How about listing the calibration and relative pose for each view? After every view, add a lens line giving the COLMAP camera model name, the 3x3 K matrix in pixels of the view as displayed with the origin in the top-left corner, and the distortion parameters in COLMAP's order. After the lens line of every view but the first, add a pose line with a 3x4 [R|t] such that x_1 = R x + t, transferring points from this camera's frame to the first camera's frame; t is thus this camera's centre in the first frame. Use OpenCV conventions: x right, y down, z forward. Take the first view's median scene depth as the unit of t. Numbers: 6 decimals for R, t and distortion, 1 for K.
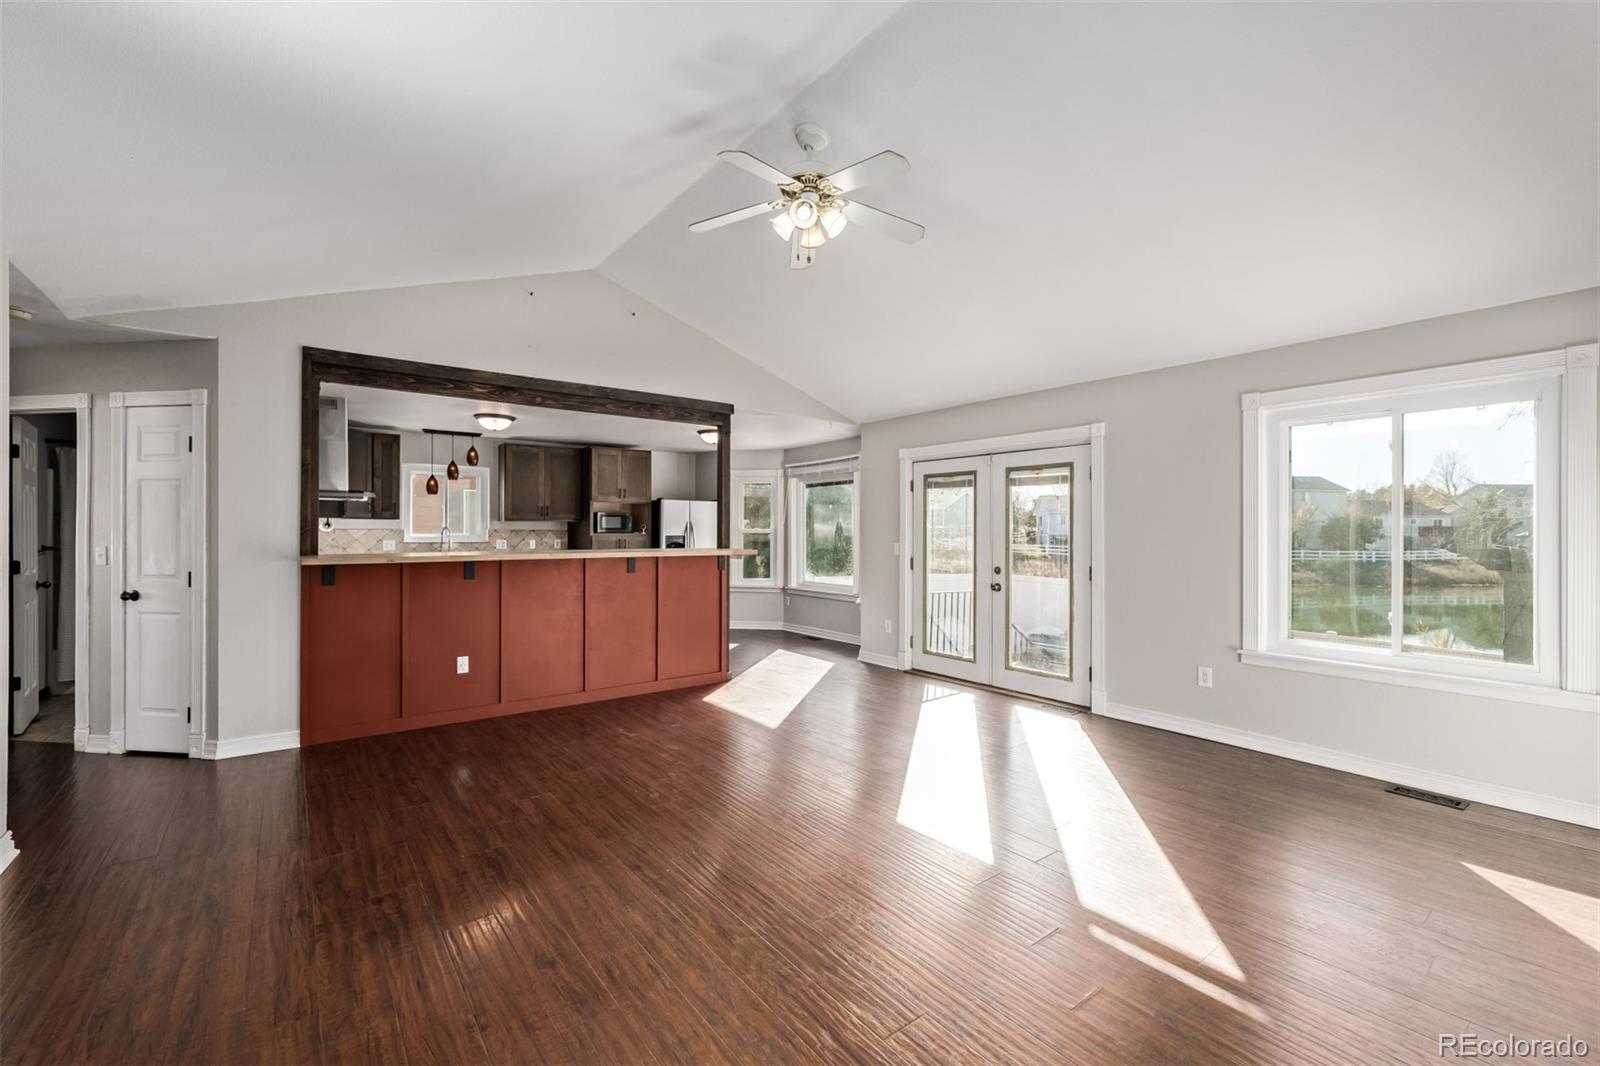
lens RADIAL K [[675.0, 0, 799.7], [0, 675.0, 530.5], [0, 0, 1]] dist [-0.001473, 0.000666]
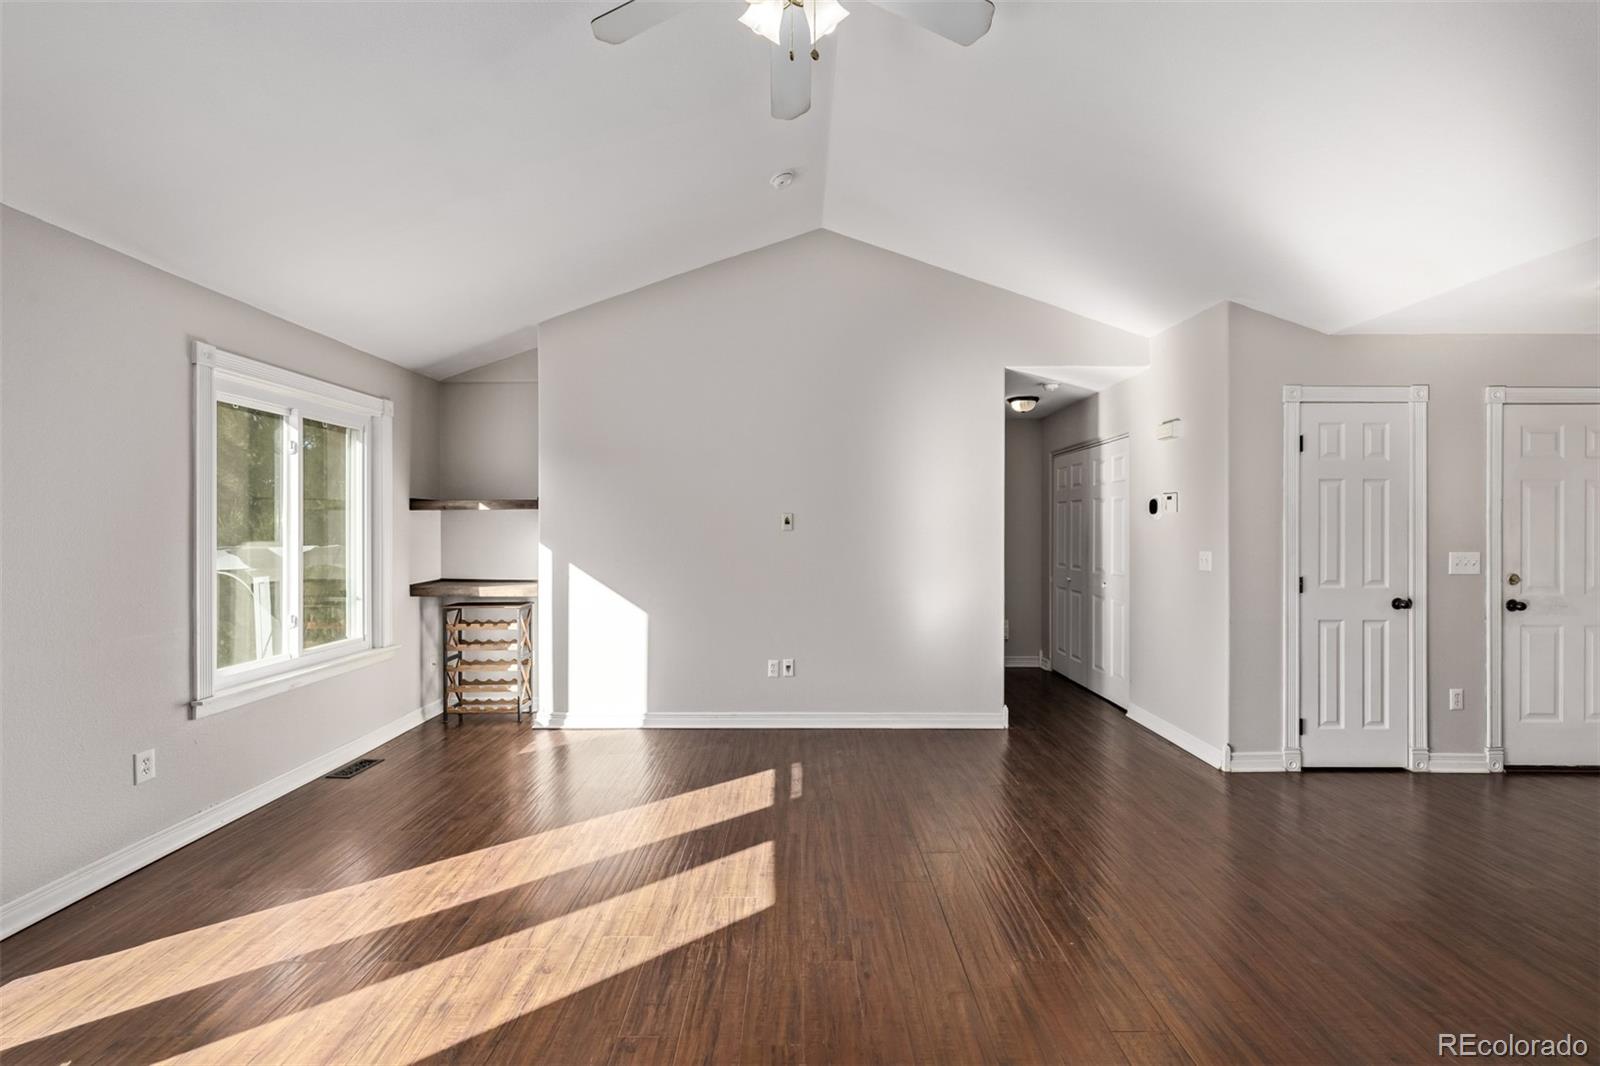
lens RADIAL K [[647.7, 0, 797.0], [0, 647.7, 528.3], [0, 0, 1]] dist [-0.009421, -0.000140]
pose [[-0.791605, -0.001505, 0.611032, -0.189743], [-0.003035, 0.999994, -0.001468, -0.003890], [-0.611026, -0.003016, -0.791605, 0.854713]]
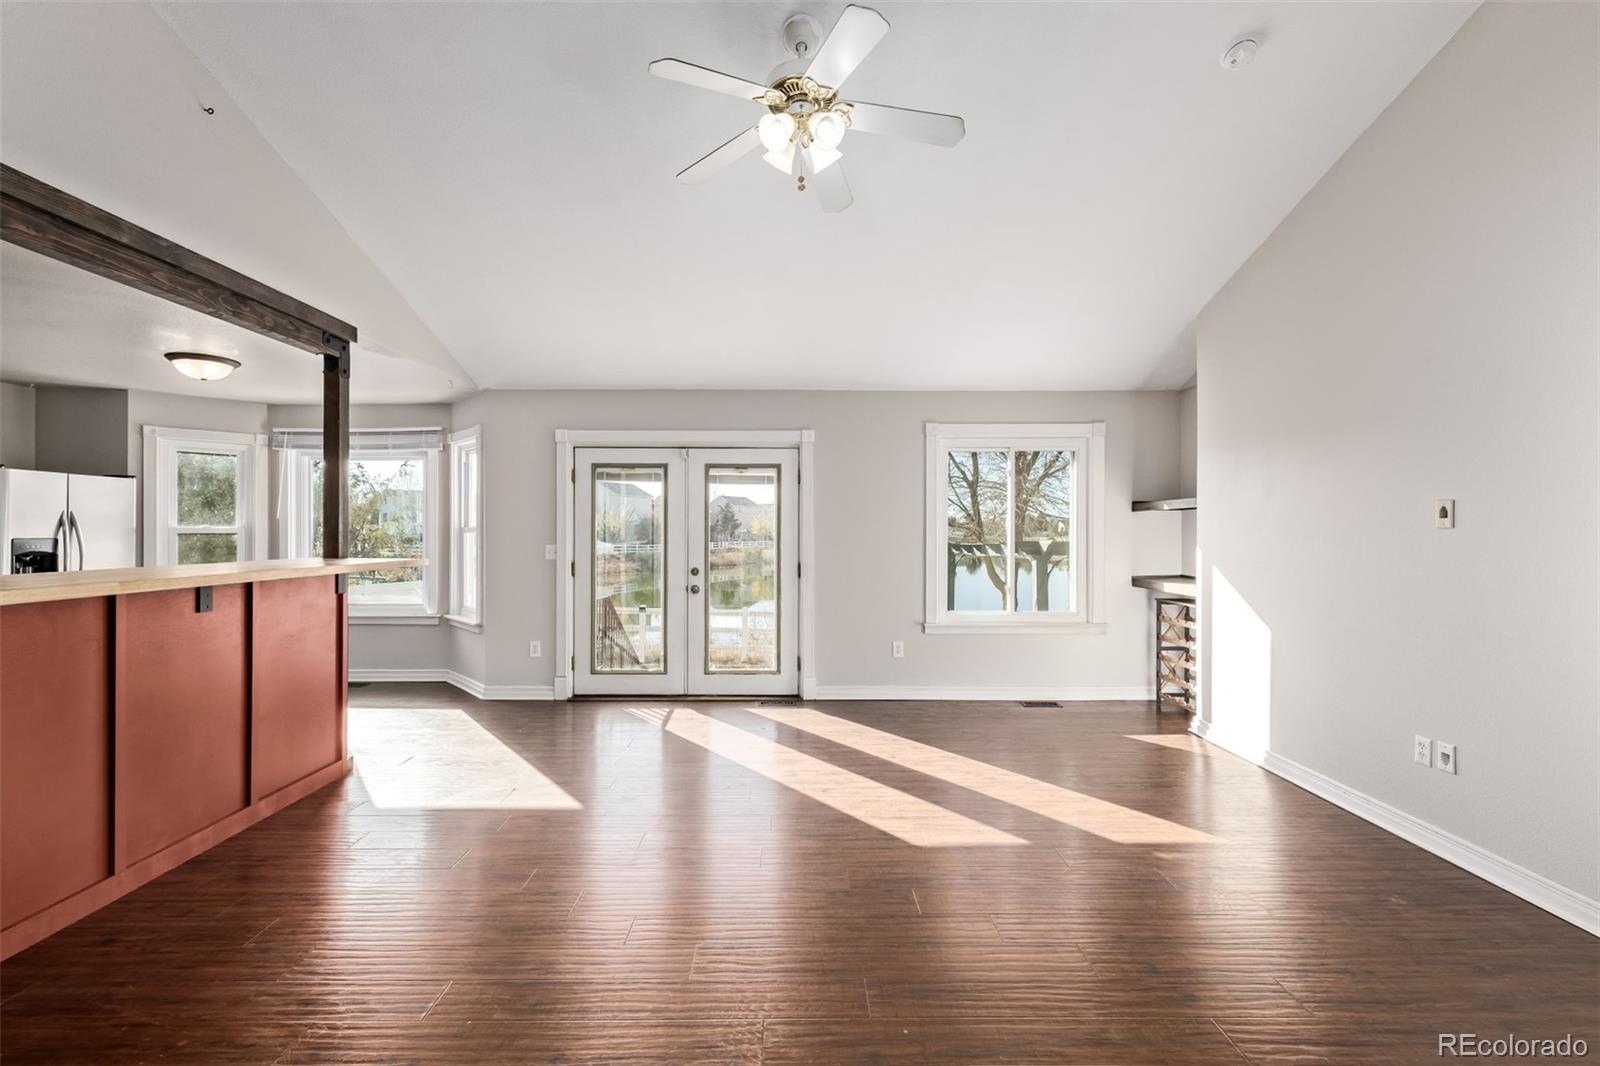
lens RADIAL K [[675.0, 0, 798.5], [0, 675.0, 532.3], [0, 0, 1]] dist [-0.001473, 0.000666]
pose [[0.599488, -0.003326, 0.800377, -0.378633], [-0.001805, 0.999983, 0.005507, -0.001417], [-0.800382, -0.004746, 0.599472, 0.318447]]
